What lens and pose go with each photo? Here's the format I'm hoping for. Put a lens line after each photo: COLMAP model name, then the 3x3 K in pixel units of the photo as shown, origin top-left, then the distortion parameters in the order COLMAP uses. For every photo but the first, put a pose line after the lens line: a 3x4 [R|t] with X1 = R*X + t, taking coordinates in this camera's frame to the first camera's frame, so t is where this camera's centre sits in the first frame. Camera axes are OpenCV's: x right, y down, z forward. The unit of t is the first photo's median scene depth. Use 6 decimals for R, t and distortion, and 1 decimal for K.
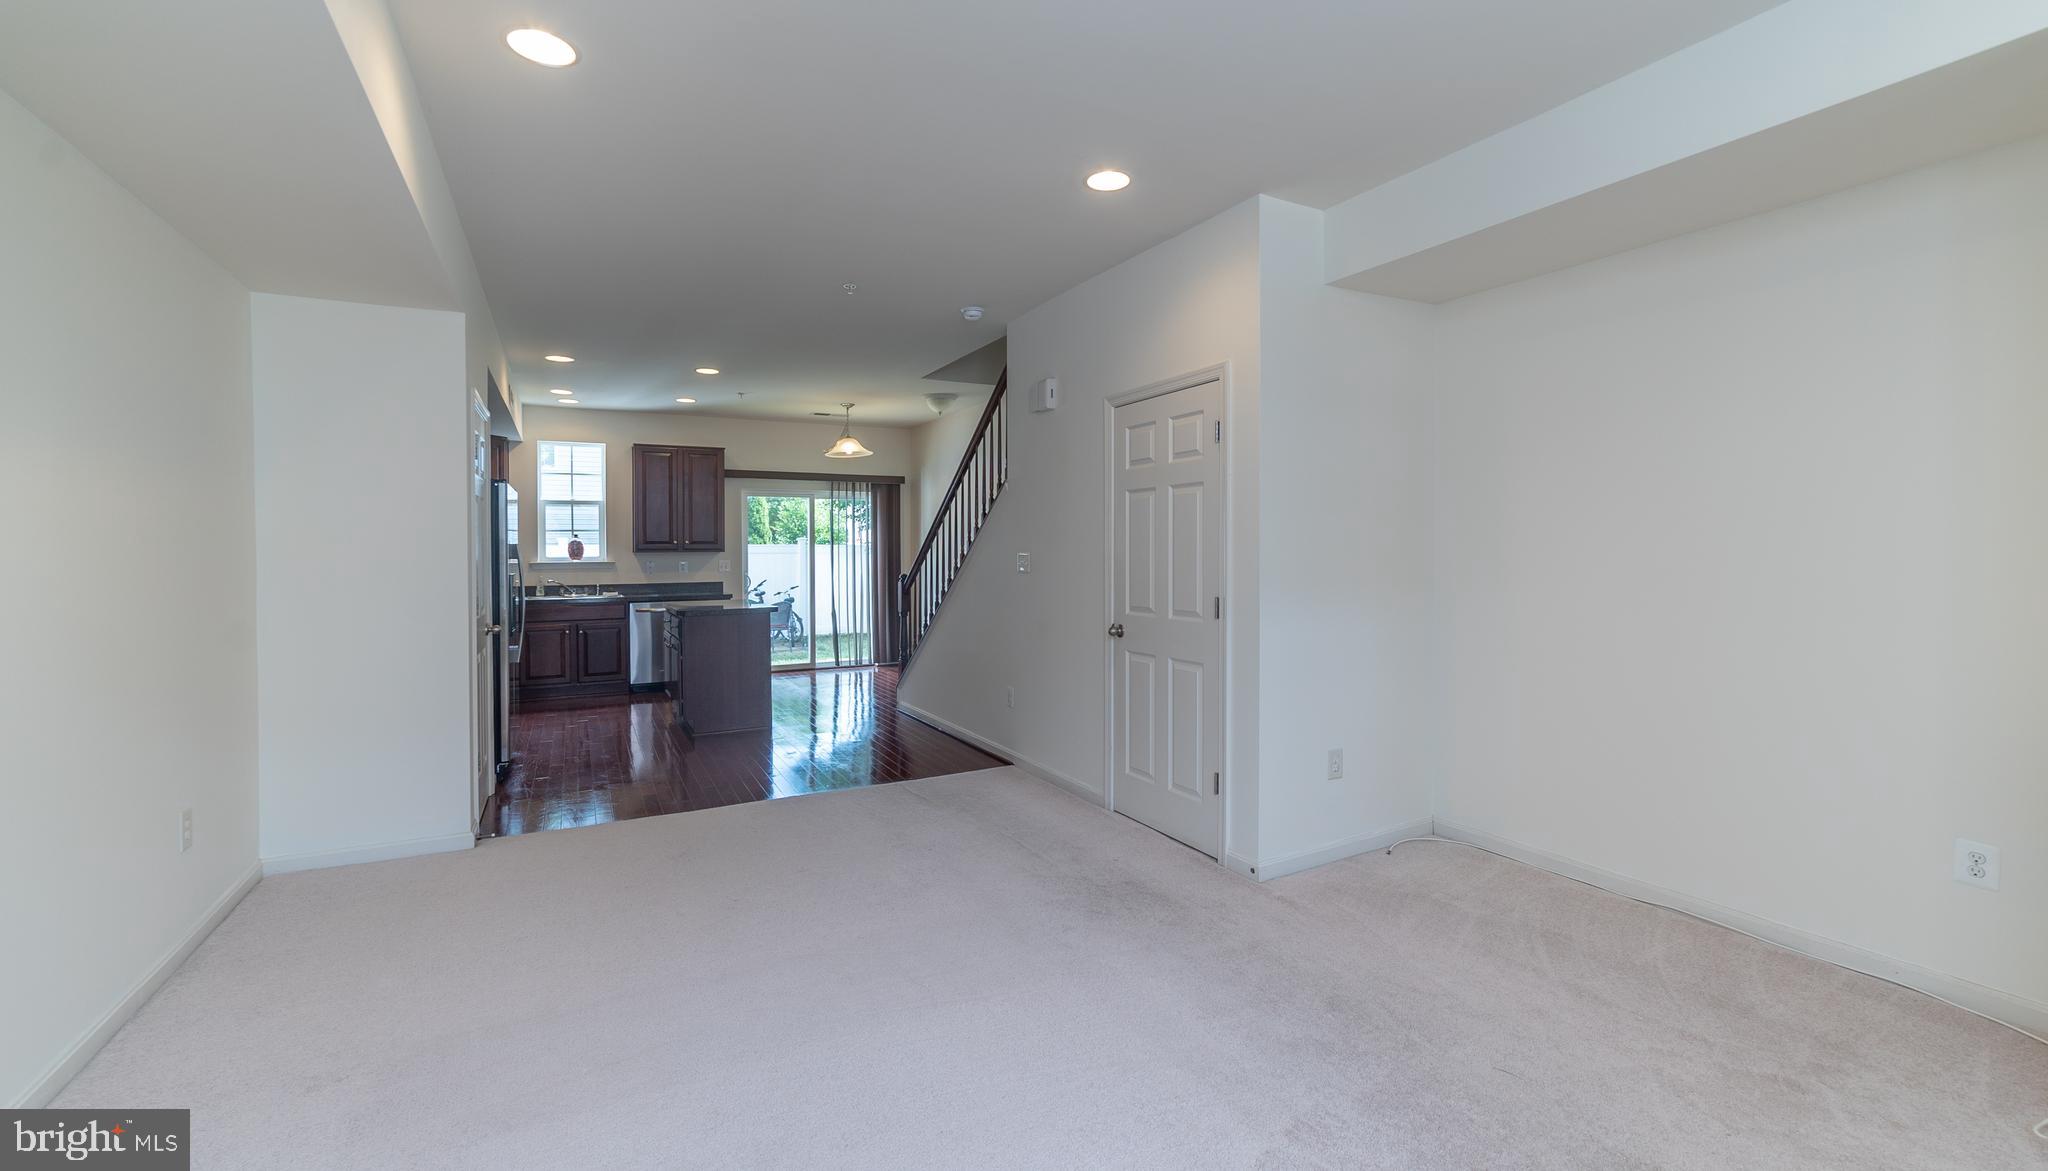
lens RADIAL K [[839.9, 0, 966.5], [0, 839.9, 539.8], [0, 0, 1]] dist [0.000004, 0.000031]
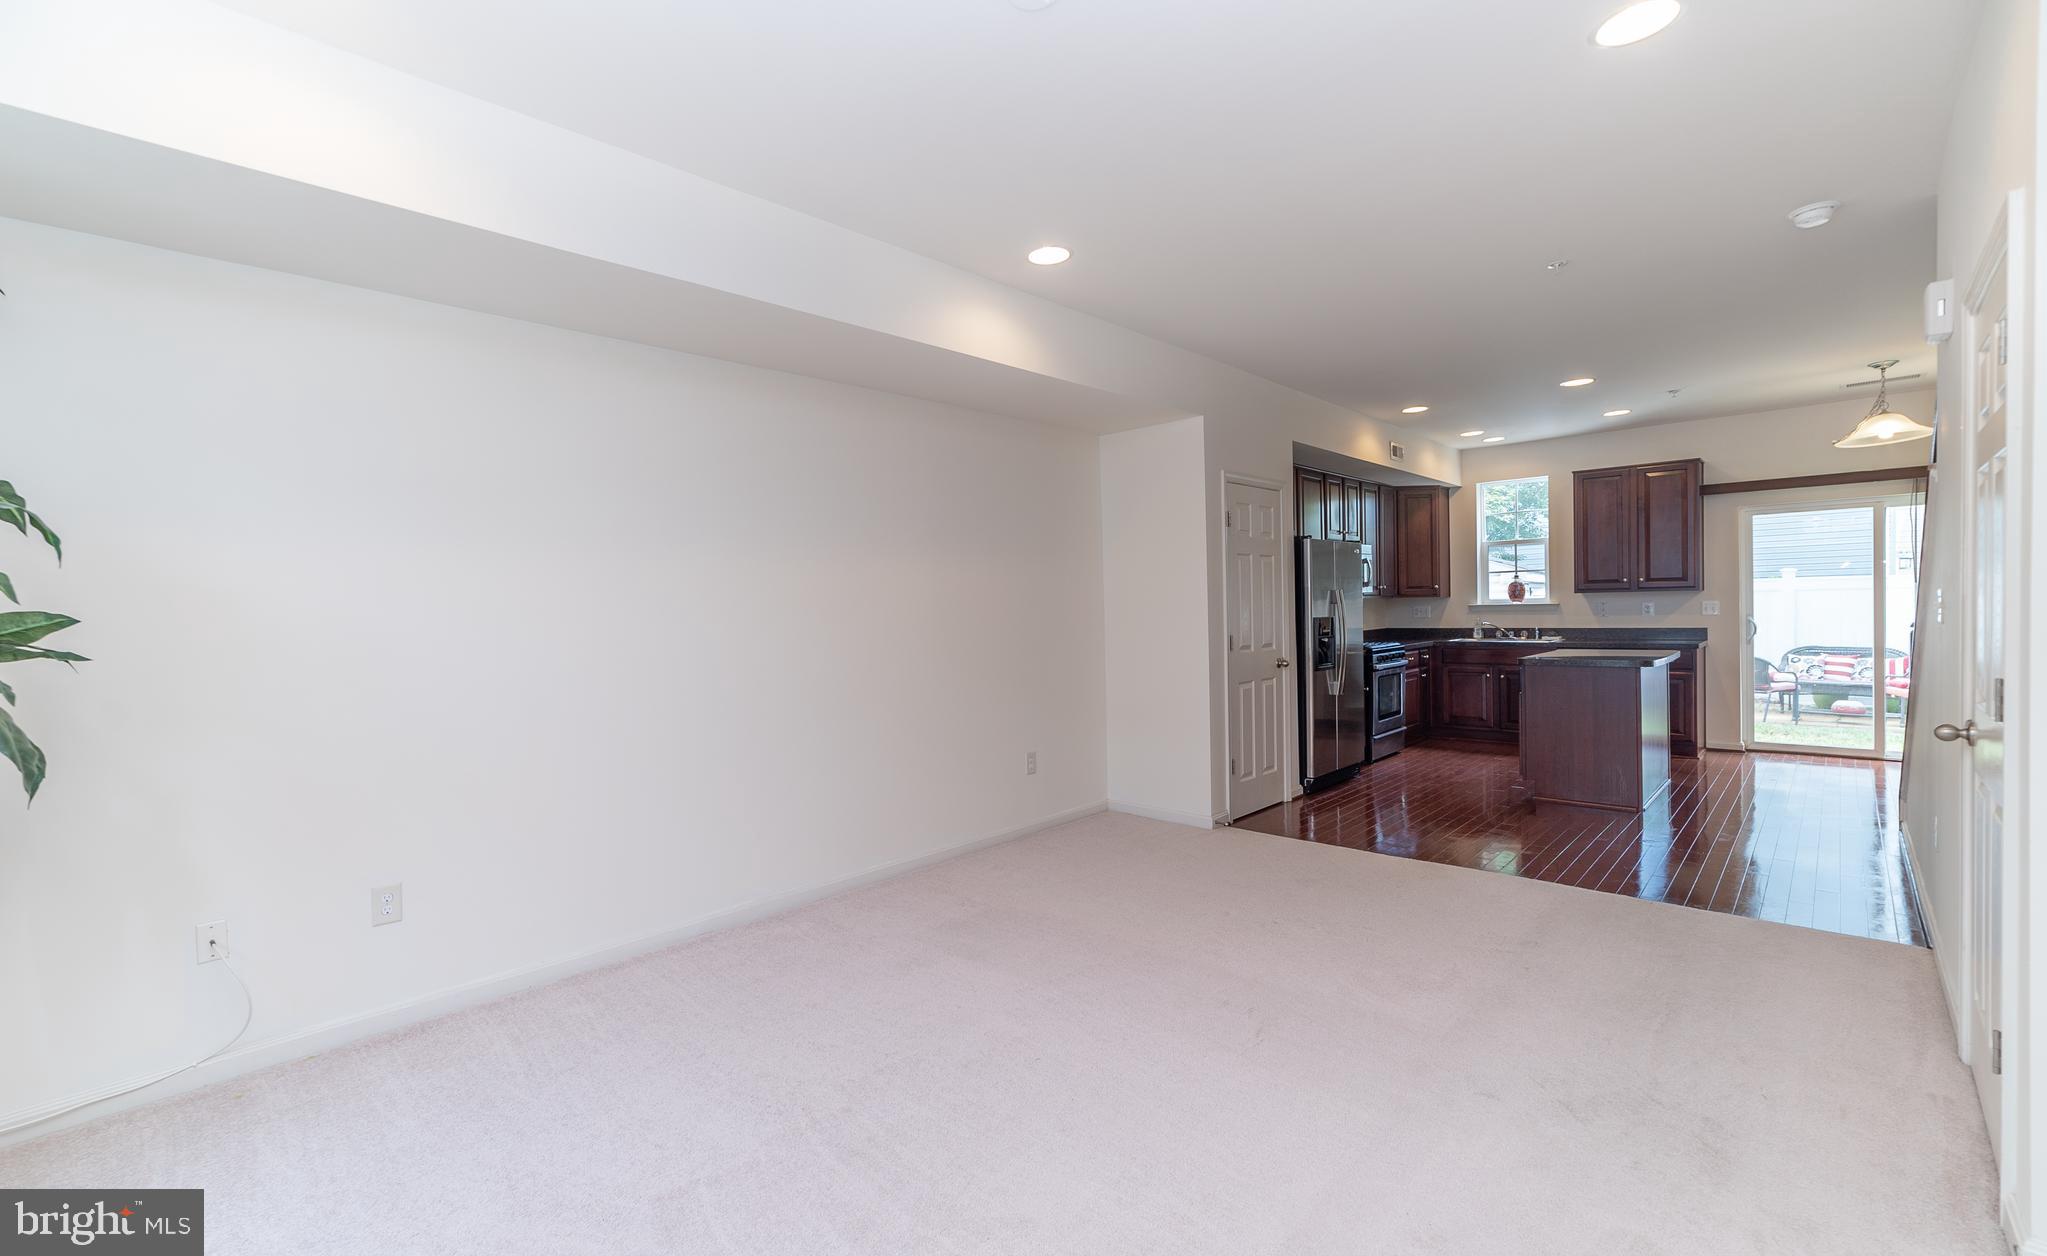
lens RADIAL K [[832.2, 0, 1016.4], [0, 832.2, 624.7], [0, 0, 1]] dist [0.010405, 0.000341]
pose [[0.365074, 0.018227, -0.930800, 0.217898], [0.034240, 0.998869, 0.032990, -0.001105], [0.930349, -0.043914, 0.364037, 0.114654]]
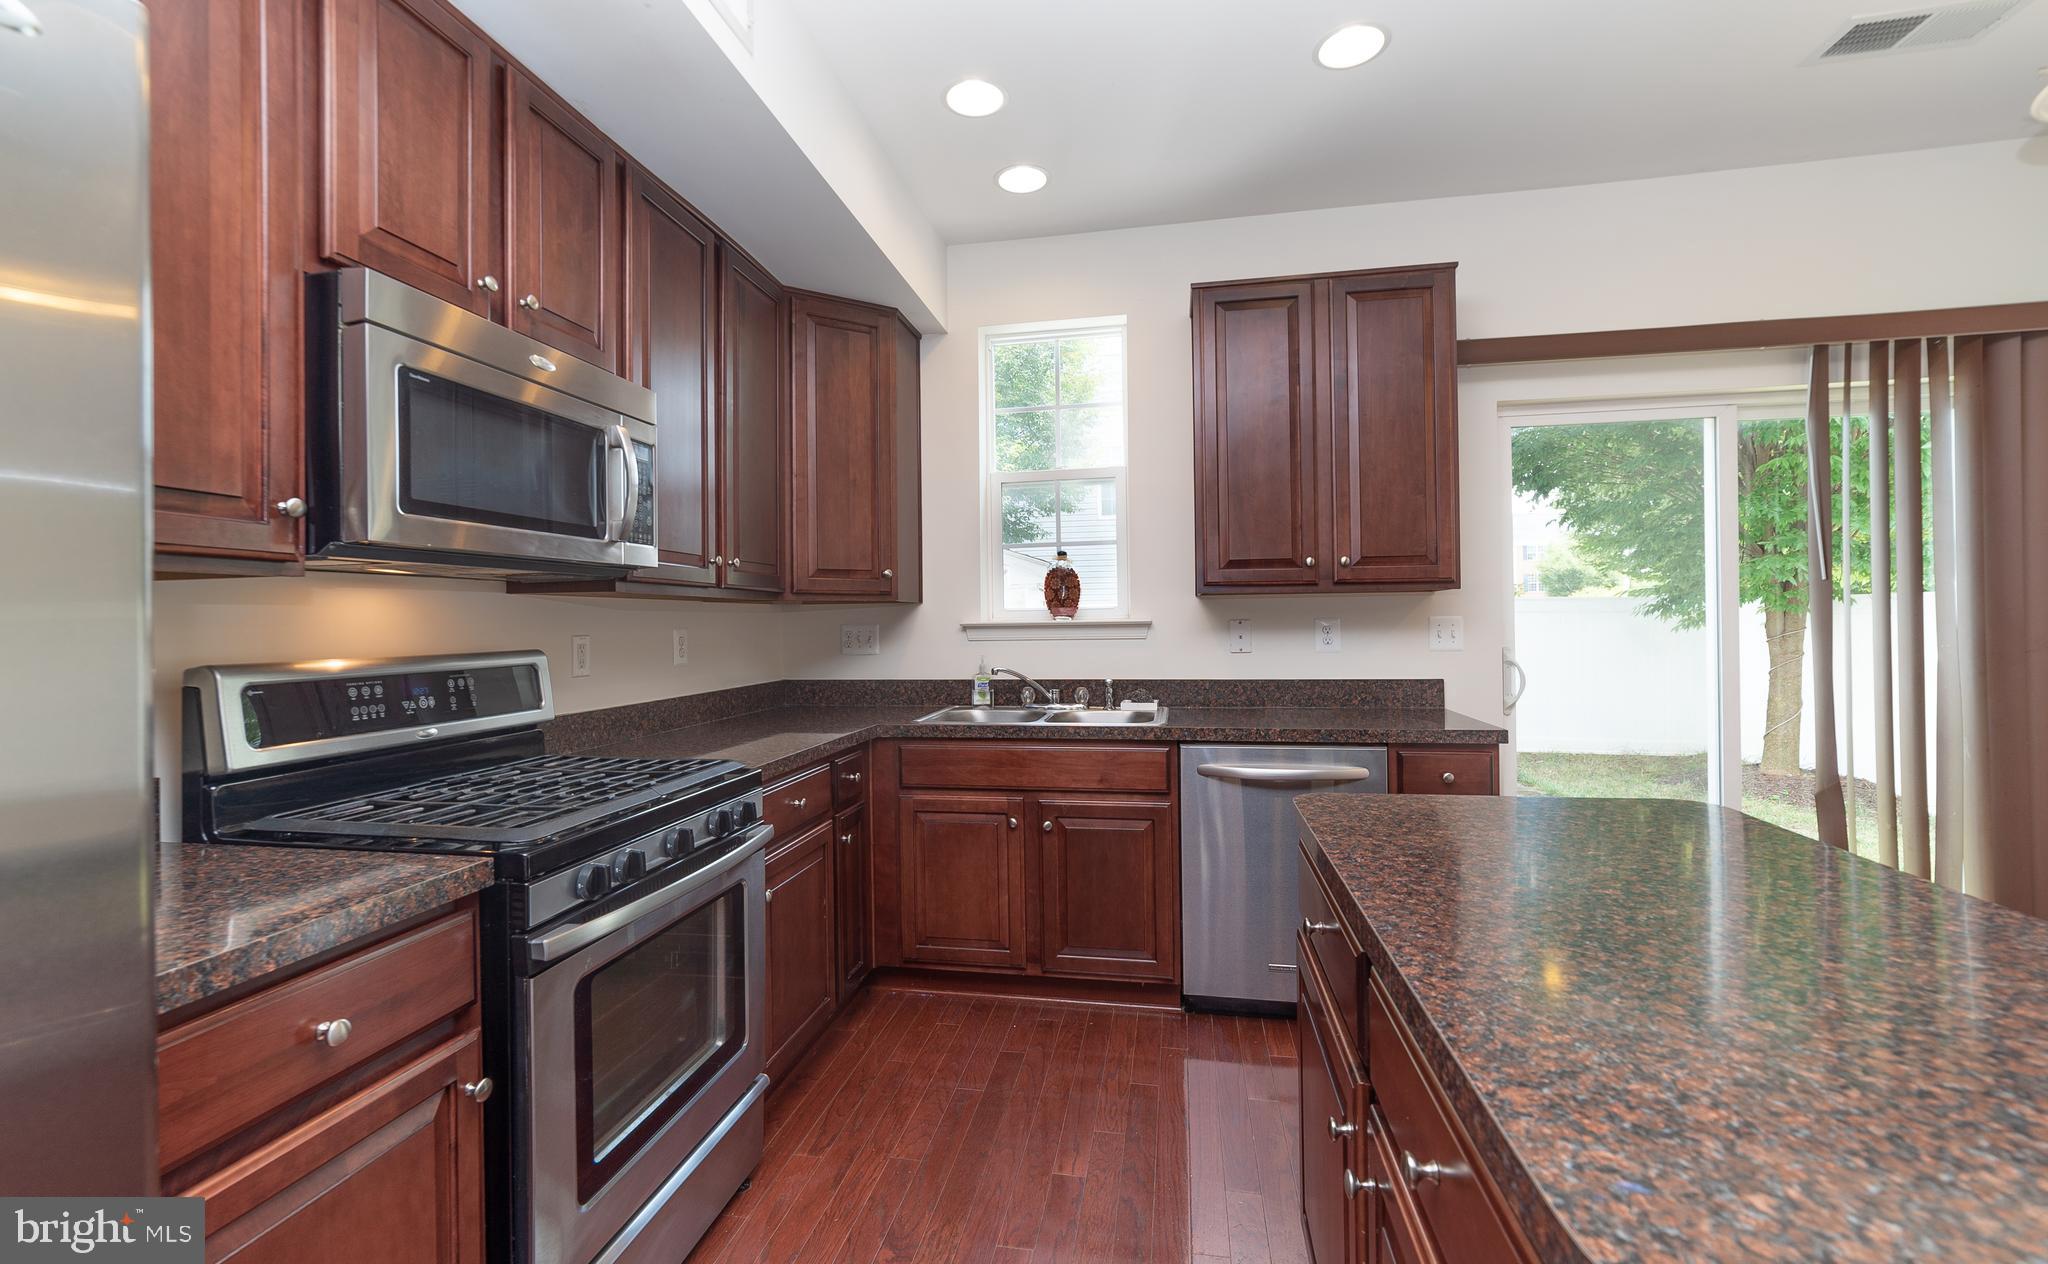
lens RADIAL K [[859.6, 0, 1022.7], [0, 859.6, 617.9], [0, 0, 1]] dist [0.002397, 0.000123]
pose [[0.820829, -0.005640, -0.571147, -0.246768], [0.014325, 0.999840, 0.010713, 0.020317], [0.570995, -0.016975, 0.820778, 0.651657]]
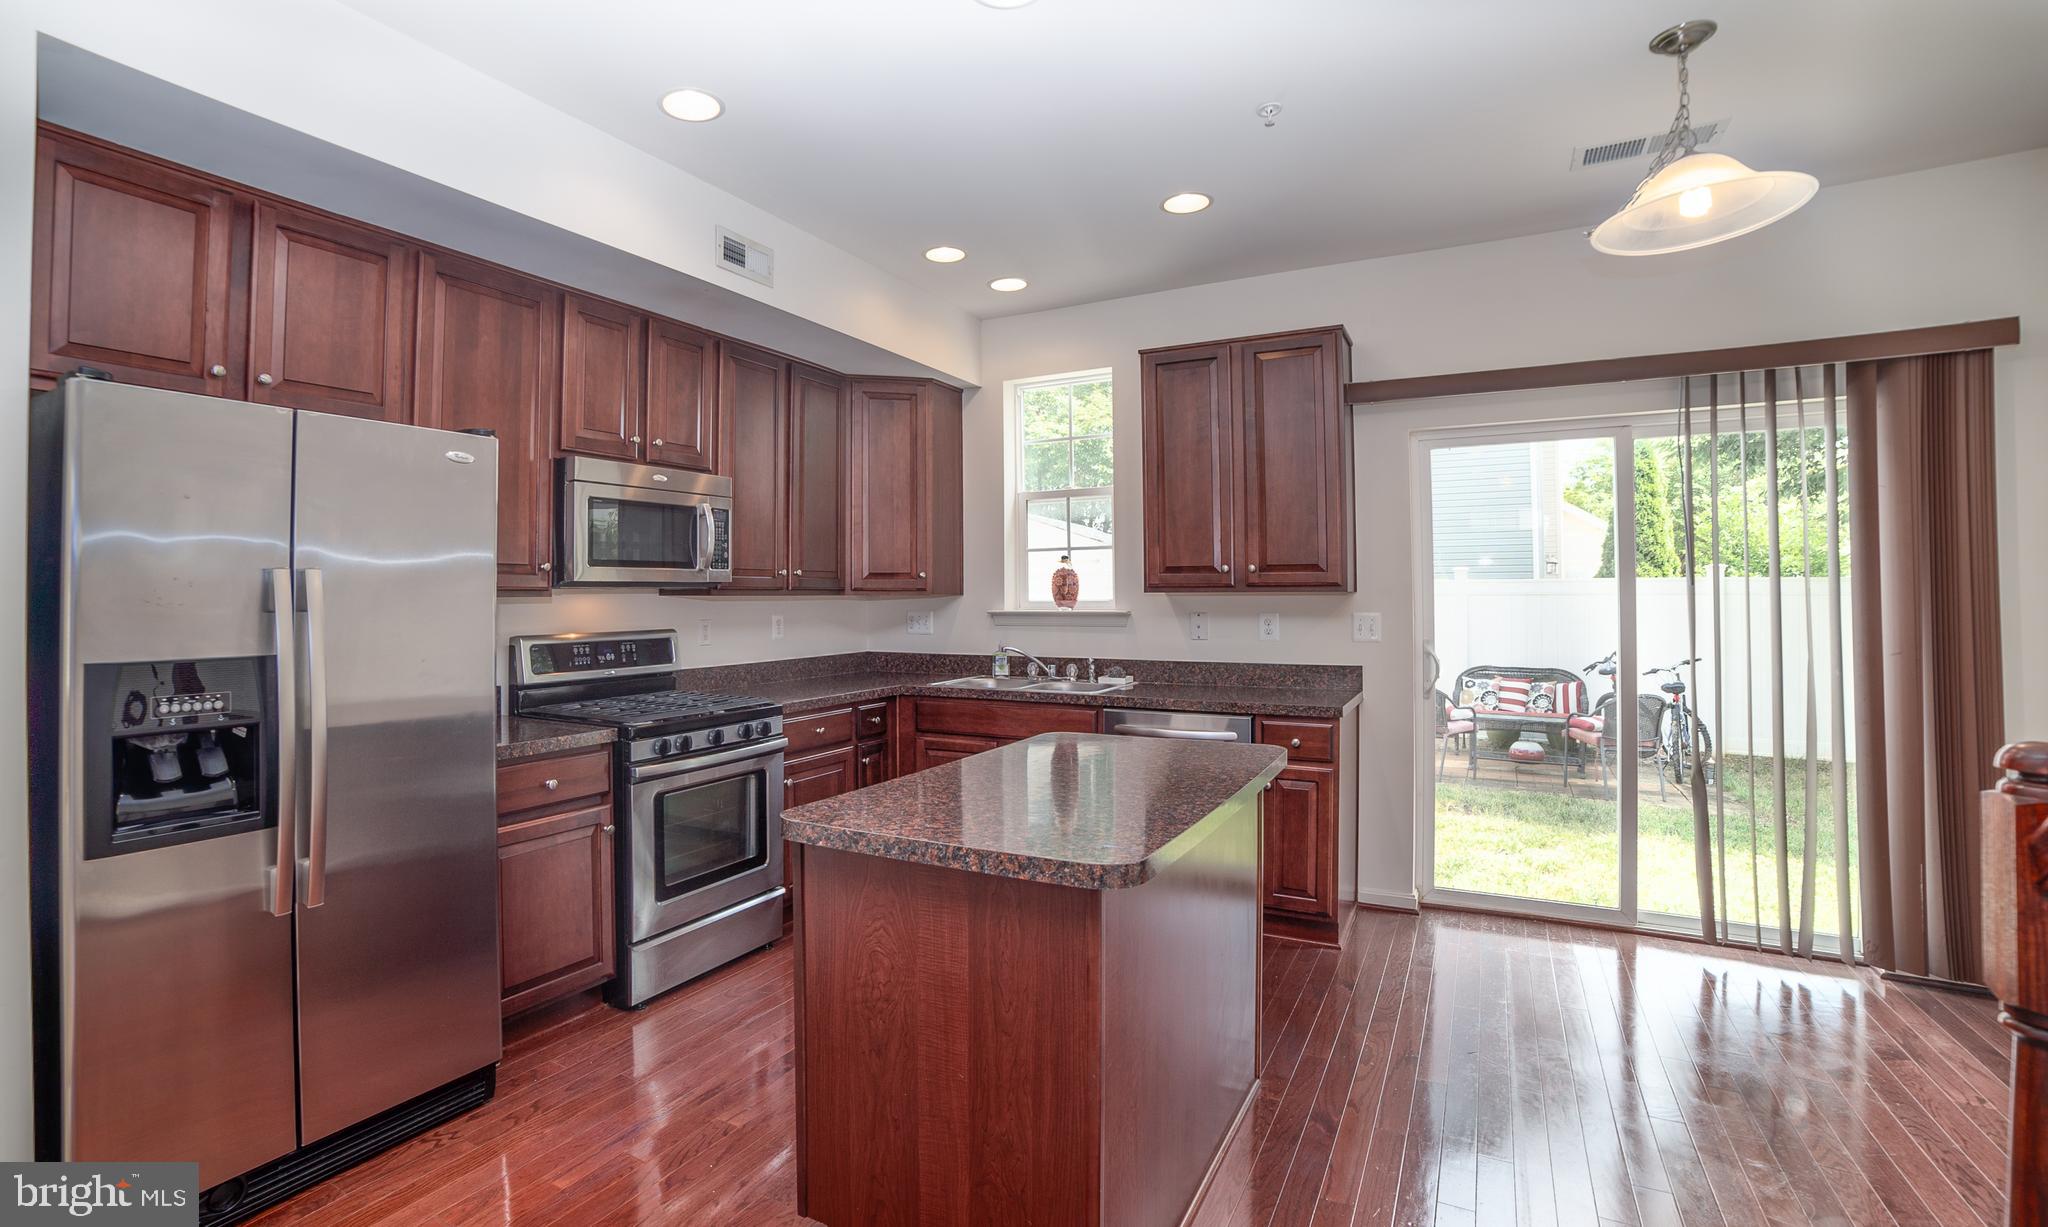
lens RADIAL K [[934.4, 0, 977.6], [0, 934.4, 582.8], [0, 0, 1]] dist [-0.050188, 0.000386]
pose [[0.601814, -0.004434, -0.798624, -0.049726], [0.009368, 0.999955, 0.001507, 0.008170], [0.798581, -0.008389, 0.601829, 0.620019]]
